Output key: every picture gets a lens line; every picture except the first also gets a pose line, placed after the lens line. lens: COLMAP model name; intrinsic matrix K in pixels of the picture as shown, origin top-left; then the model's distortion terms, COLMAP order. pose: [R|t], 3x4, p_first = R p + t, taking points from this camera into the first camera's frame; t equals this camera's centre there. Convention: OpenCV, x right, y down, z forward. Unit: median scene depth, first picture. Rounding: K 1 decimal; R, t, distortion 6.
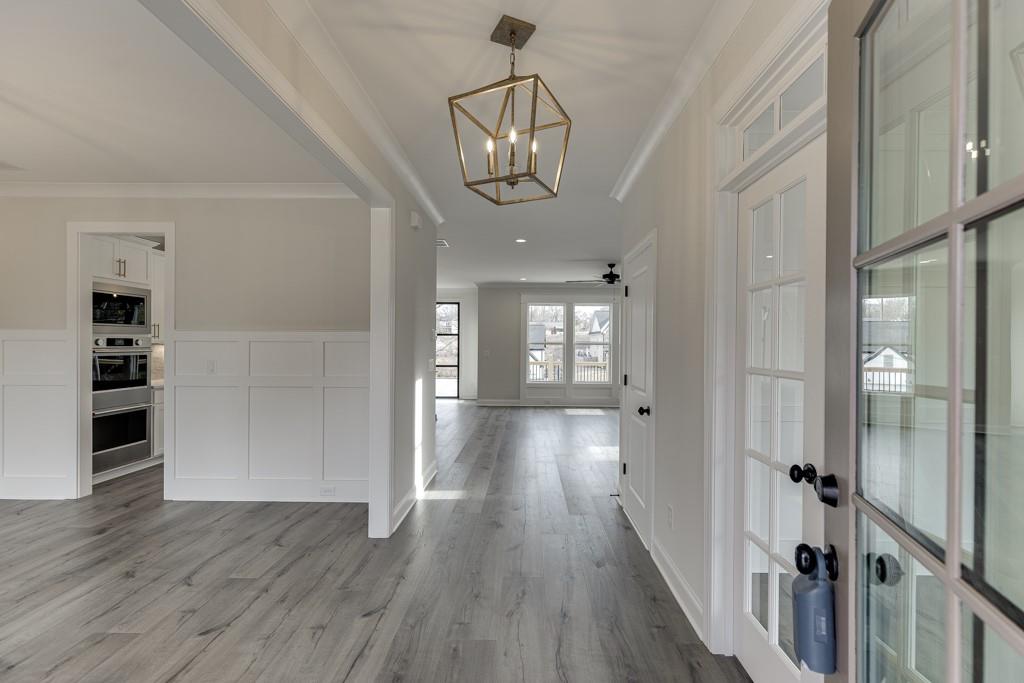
lens RADIAL K [[449.3, 0, 518.1], [0, 449.3, 345.7], [0, 0, 1]] dist [0.000782, -0.000073]
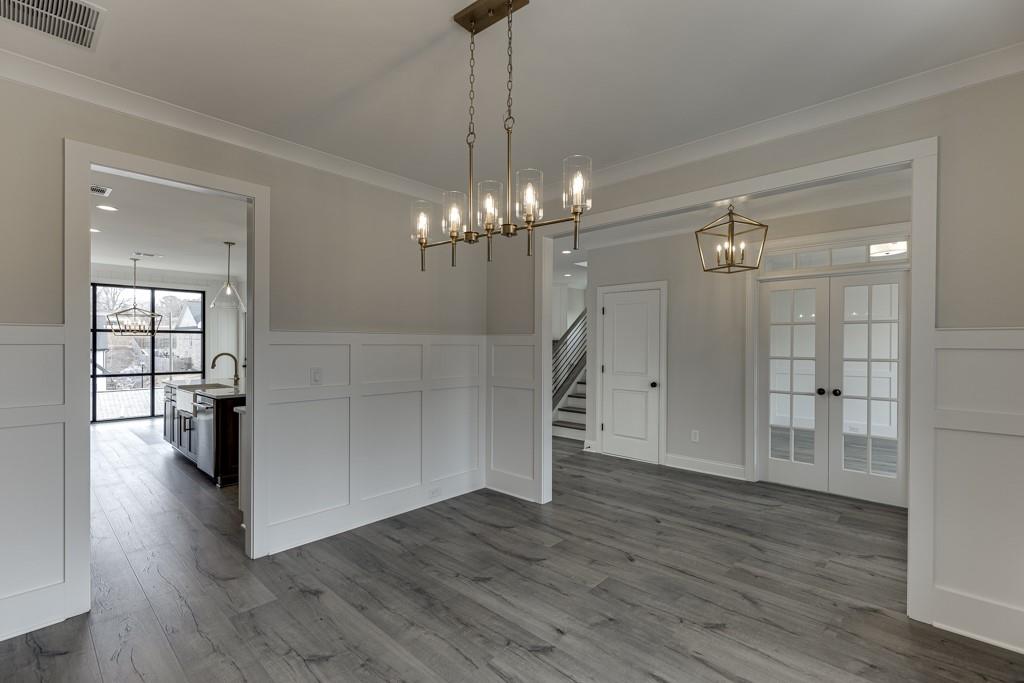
lens RADIAL K [[449.3, 0, 518.1], [0, 449.3, 345.7], [0, 0, 1]] dist [0.000782, -0.000073]
pose [[0.671108, -0.005603, 0.741339, -1.446904], [0.002211, 0.999982, 0.005556, -0.016268], [-0.741357, -0.002090, 0.671108, 0.251819]]
